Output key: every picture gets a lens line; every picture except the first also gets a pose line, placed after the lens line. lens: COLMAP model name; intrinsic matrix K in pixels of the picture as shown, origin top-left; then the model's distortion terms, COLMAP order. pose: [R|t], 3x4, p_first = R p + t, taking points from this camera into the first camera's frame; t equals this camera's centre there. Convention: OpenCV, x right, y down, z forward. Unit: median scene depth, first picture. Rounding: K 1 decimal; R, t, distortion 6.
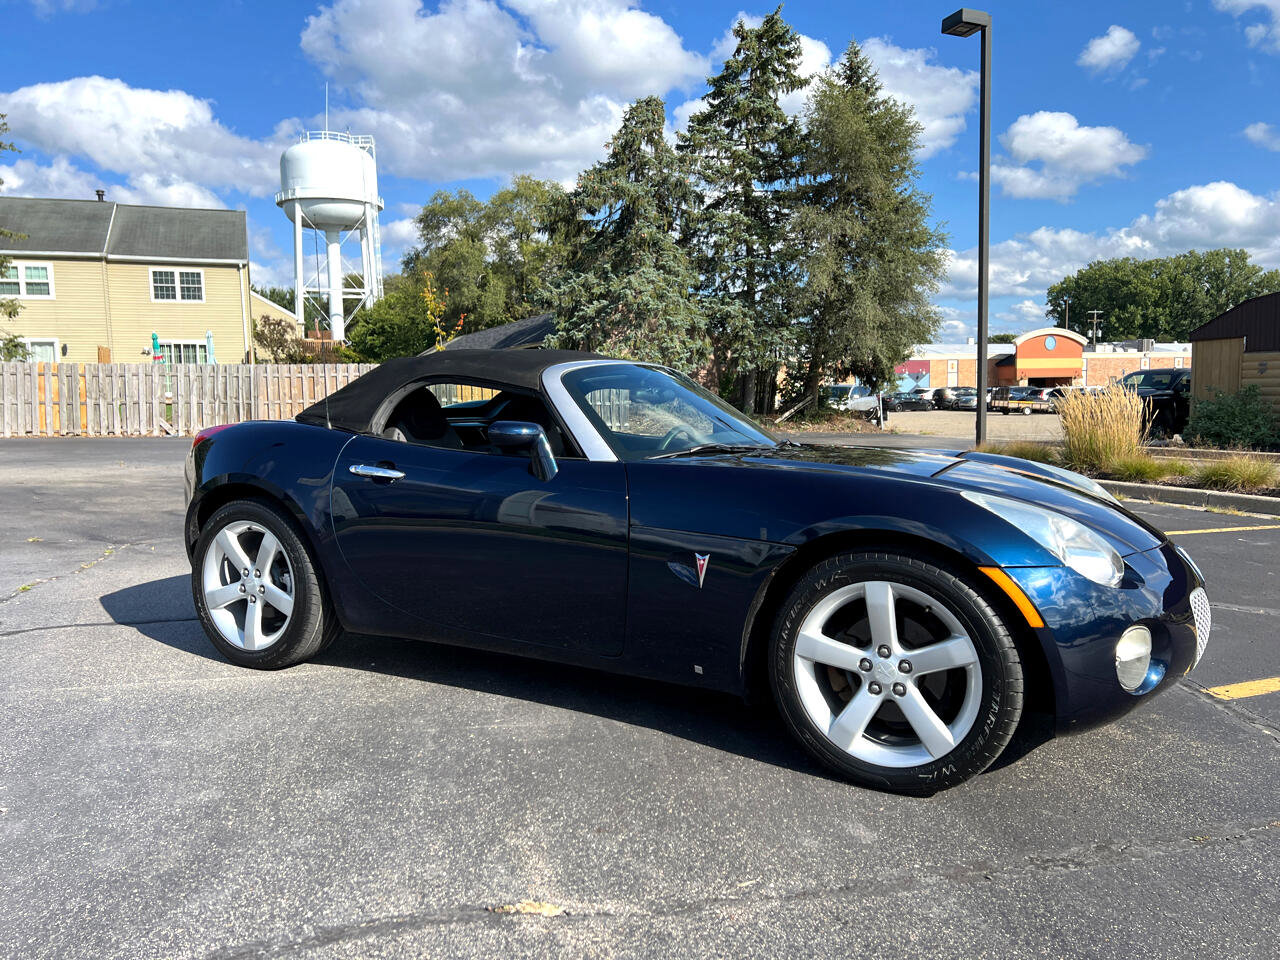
lens RADIAL K [[980.9, 0, 640.0], [0, 980.9, 480.0], [0, 0, 1]] dist [0.068749, -0.098620]
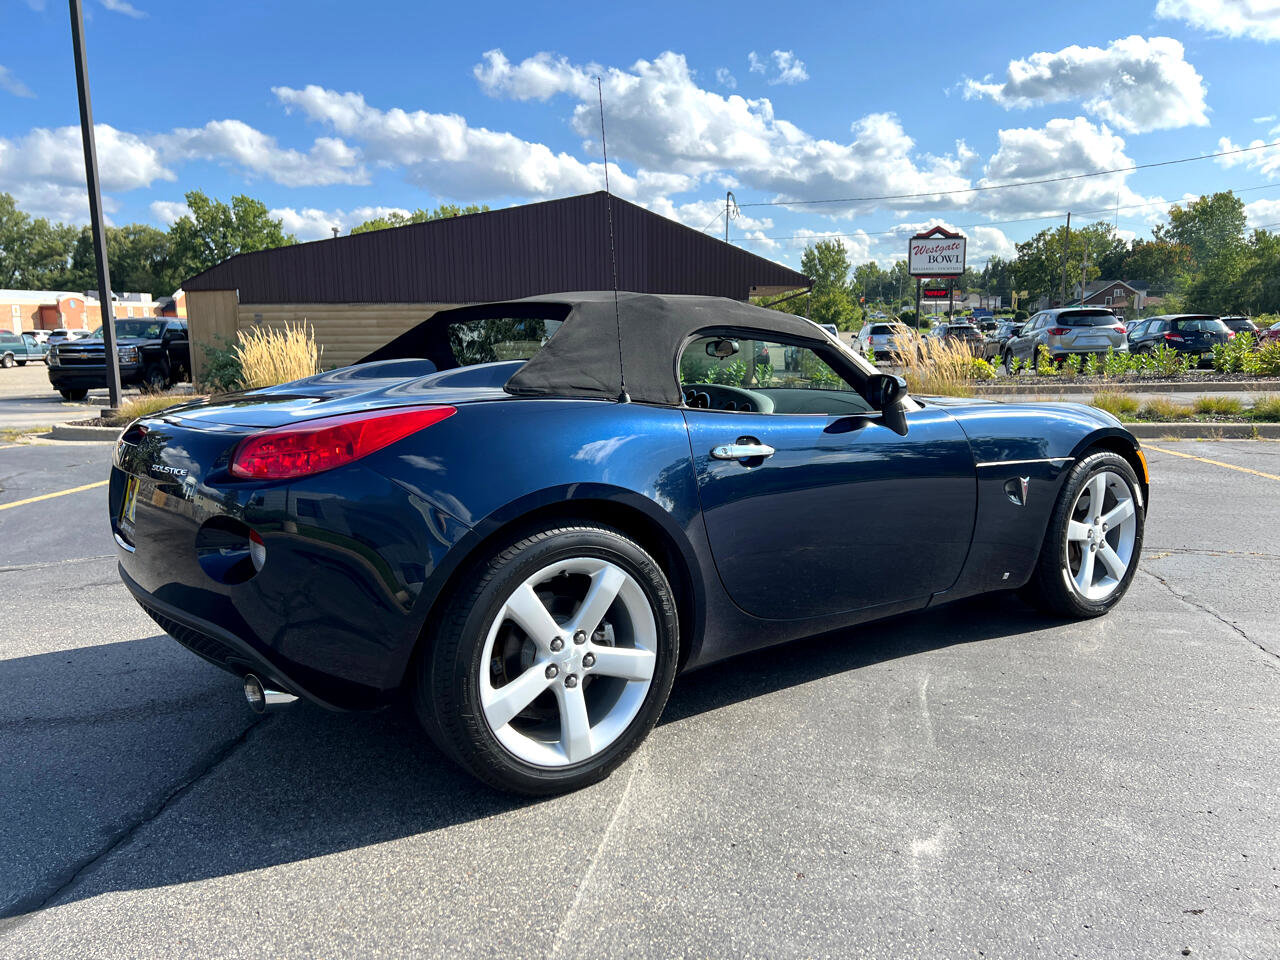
lens RADIAL K [[987.6, 0, 637.3], [0, 987.6, 468.1], [0, 0, 1]] dist [0.066463, -0.083755]
pose [[0.403069, -0.122839, 0.906888, -0.155447], [0.087933, 0.991564, 0.095226, -0.011783], [-0.910935, 0.041363, 0.410471, 0.116769]]
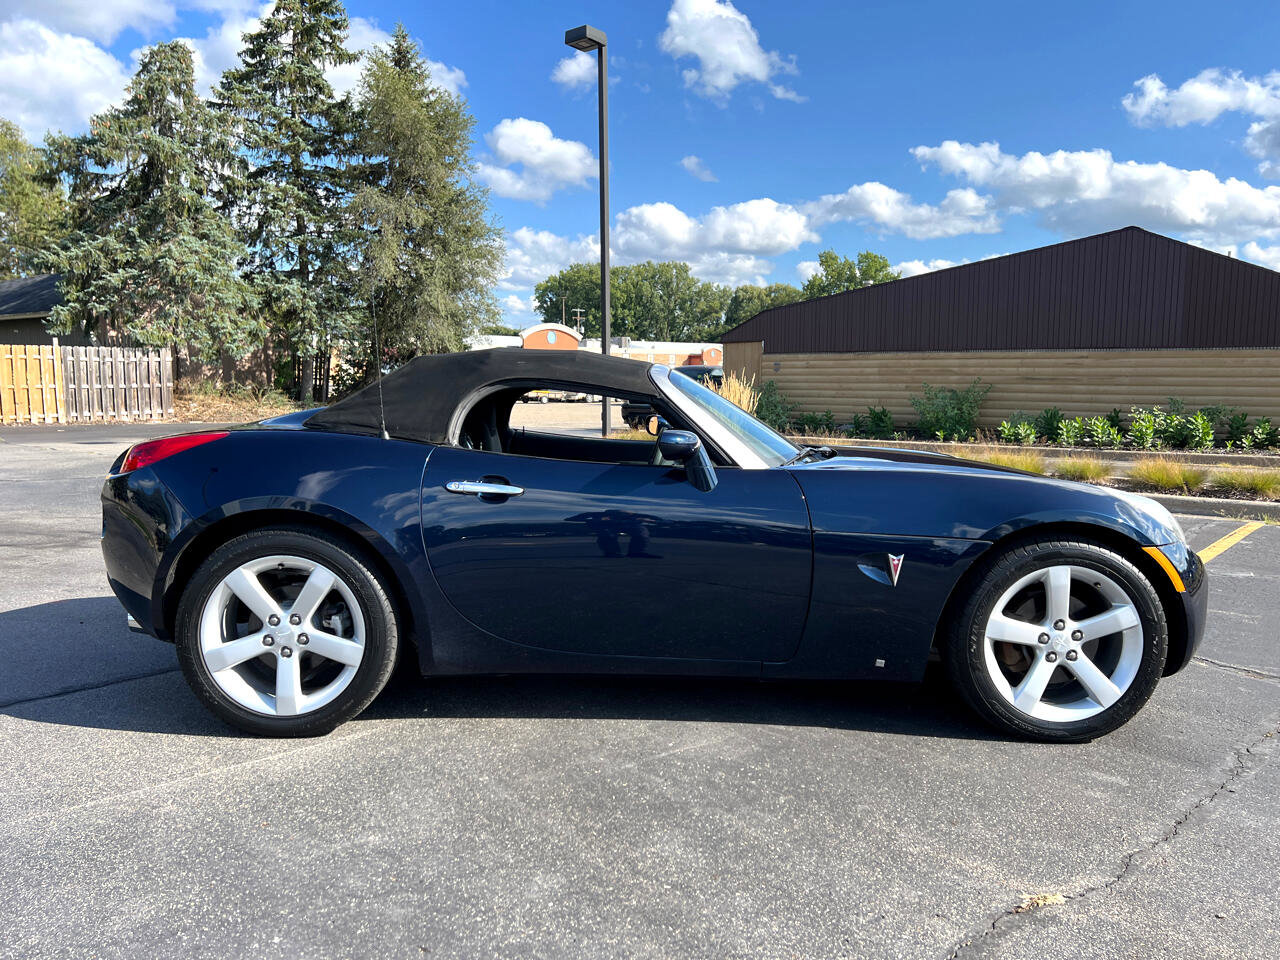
lens RADIAL K [[987.6, 0, 637.3], [0, 987.6, 468.1], [0, 0, 1]] dist [0.066463, -0.083755]
pose [[0.865645, -0.031569, 0.499662, -0.091107], [0.030586, 0.999481, 0.010158, -0.004818], [-0.499723, 0.006489, 0.866161, 0.025752]]
